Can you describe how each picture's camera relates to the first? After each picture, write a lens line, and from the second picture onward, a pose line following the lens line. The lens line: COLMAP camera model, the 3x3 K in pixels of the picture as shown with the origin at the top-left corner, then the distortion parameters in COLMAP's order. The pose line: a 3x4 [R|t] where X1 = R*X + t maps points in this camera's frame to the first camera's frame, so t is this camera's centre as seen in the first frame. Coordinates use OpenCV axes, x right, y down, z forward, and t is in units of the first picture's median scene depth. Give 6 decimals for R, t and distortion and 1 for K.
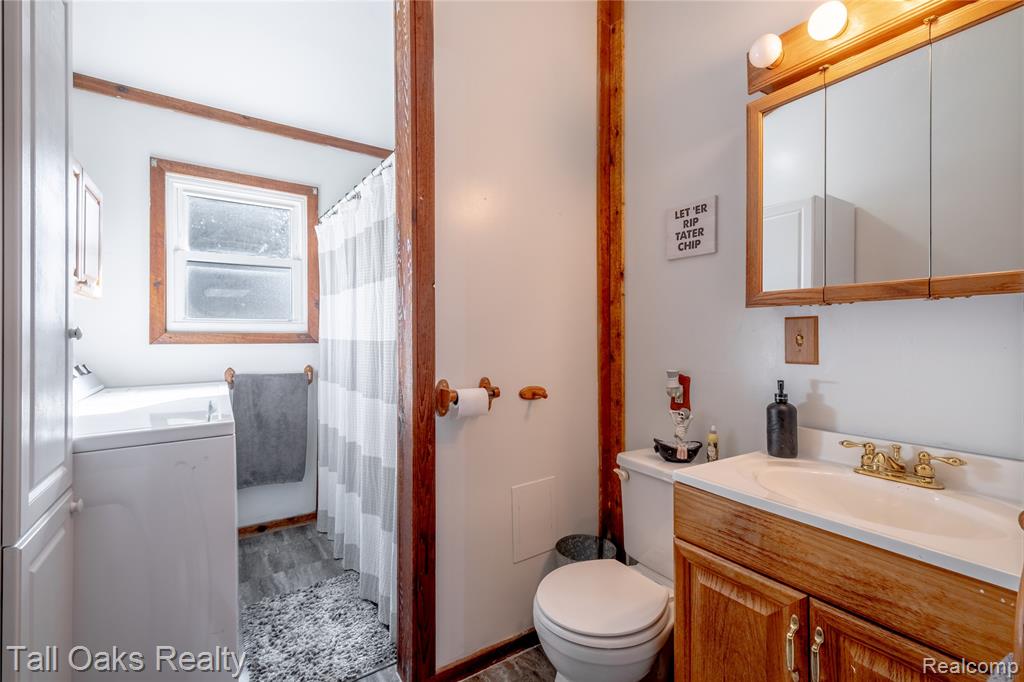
lens RADIAL K [[446.1, 0, 511.6], [0, 446.1, 340.8], [0, 0, 1]] dist [0.014531, -0.000395]
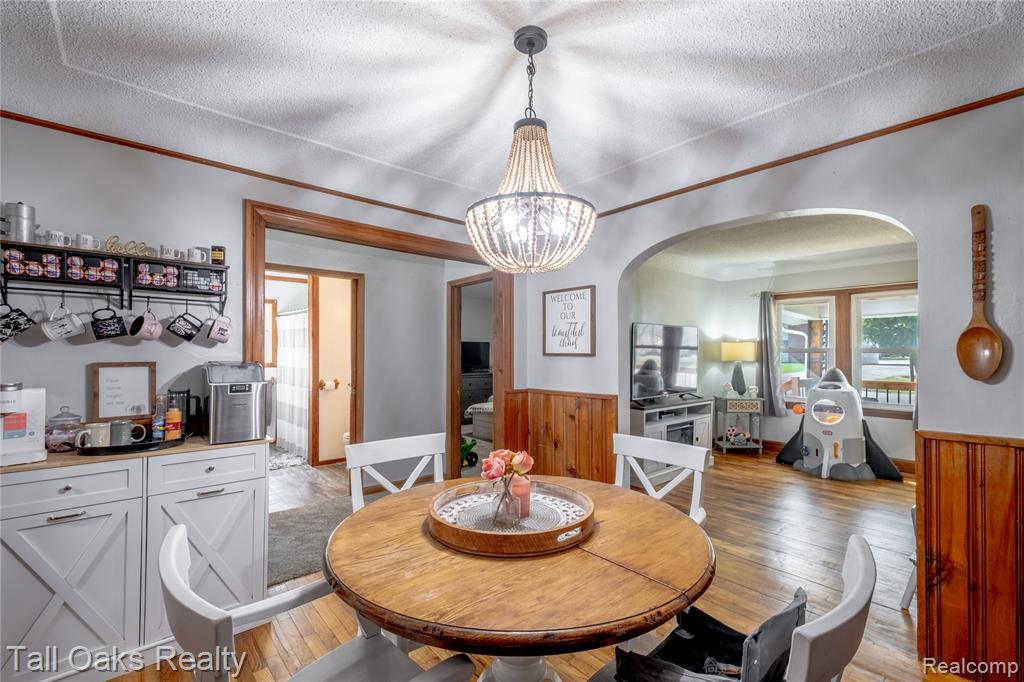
lens RADIAL K [[446.1, 0, 512.5], [0, 446.1, 355.7], [0, 0, 1]] dist [0.014531, -0.000395]
pose [[0.991854, 0.002687, 0.127354, 0.639945], [-0.002261, 0.999991, -0.003492, -0.066098], [-0.127362, 0.003175, 0.991851, -1.931471]]
